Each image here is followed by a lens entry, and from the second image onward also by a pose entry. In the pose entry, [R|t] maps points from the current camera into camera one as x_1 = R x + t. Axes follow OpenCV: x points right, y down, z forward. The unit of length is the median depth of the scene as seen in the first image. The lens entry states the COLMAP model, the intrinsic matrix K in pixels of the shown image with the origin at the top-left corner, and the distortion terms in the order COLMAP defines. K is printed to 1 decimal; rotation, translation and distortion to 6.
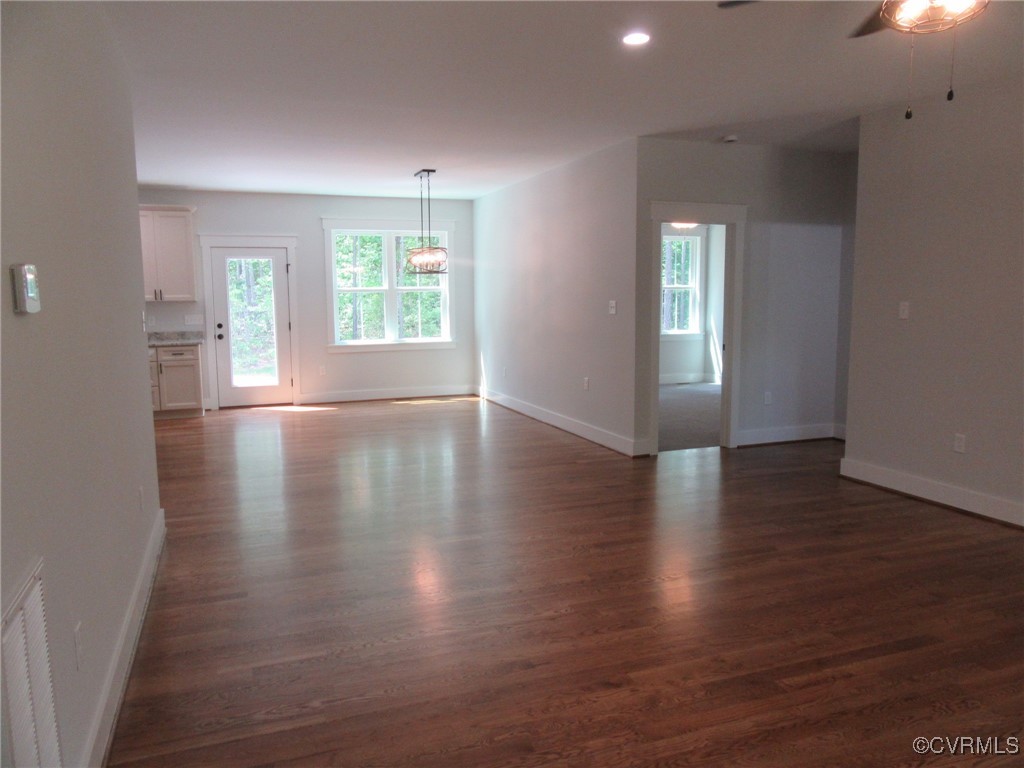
lens RADIAL K [[756.2, 0, 510.5], [0, 756.2, 380.1], [0, 0, 1]] dist [-0.008321, -0.001080]
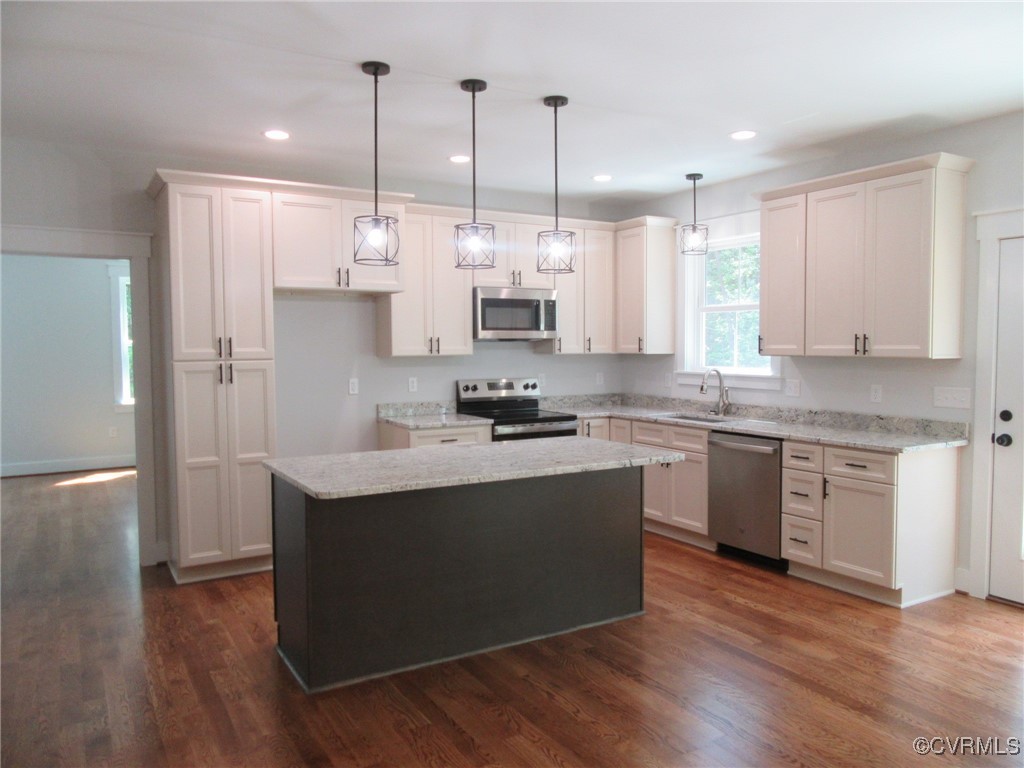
lens RADIAL K [[756.2, 0, 509.6], [0, 756.2, 382.2], [0, 0, 1]] dist [-0.008321, -0.001080]
pose [[0.177884, 0.061142, -0.982150, -0.004919], [-0.113854, 0.992644, 0.041174, -0.074785], [0.977443, 0.104497, 0.183537, 0.621121]]
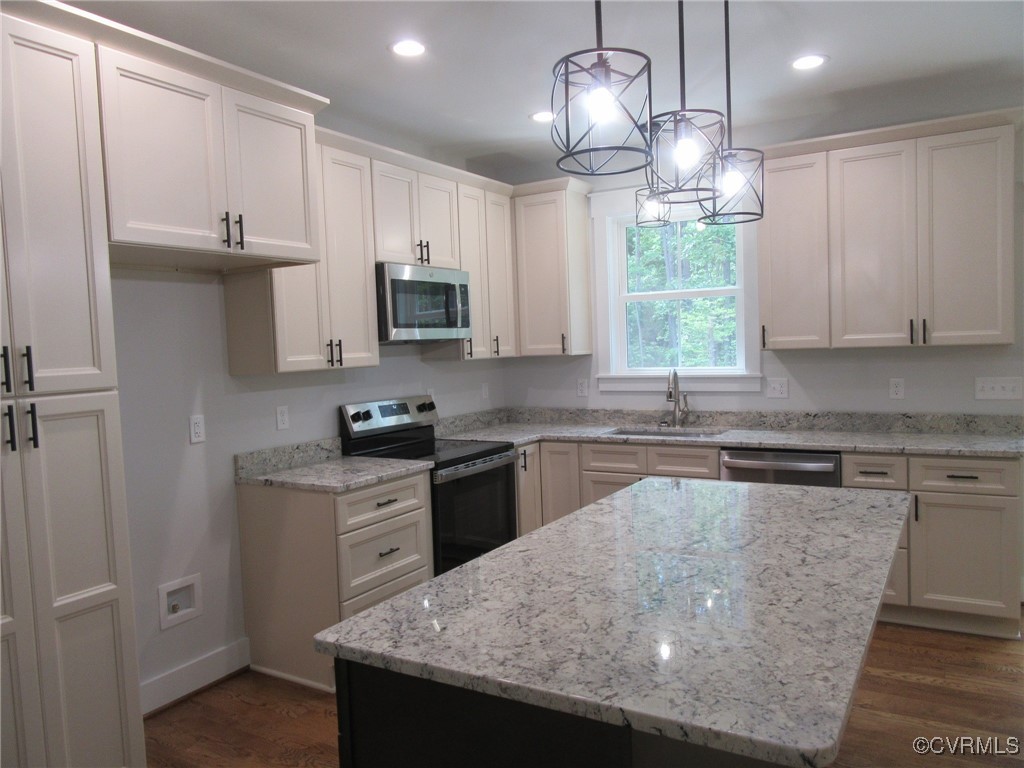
lens RADIAL K [[756.2, 0, 515.5], [0, 756.2, 385.5], [0, 0, 1]] dist [-0.008321, -0.001080]
pose [[0.626343, 0.033236, -0.778839, -0.251994], [-0.062758, 0.997998, -0.007882, -0.058983], [0.777017, 0.053815, 0.627174, 0.507275]]
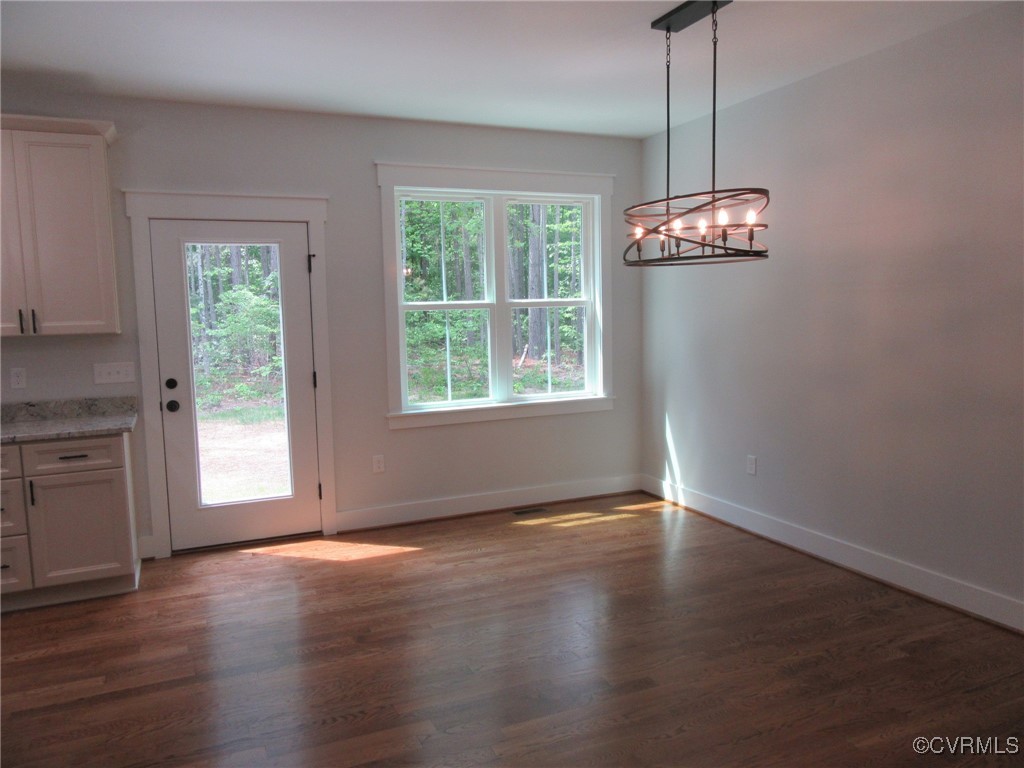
lens RADIAL K [[756.2, 0, 511.8], [0, 756.2, 383.3], [0, 0, 1]] dist [-0.008321, -0.001080]
pose [[0.998249, -0.017730, 0.056432, -0.192499], [0.018641, 0.999704, -0.015661, -0.059240], [-0.056137, 0.016686, 0.998284, 0.500139]]
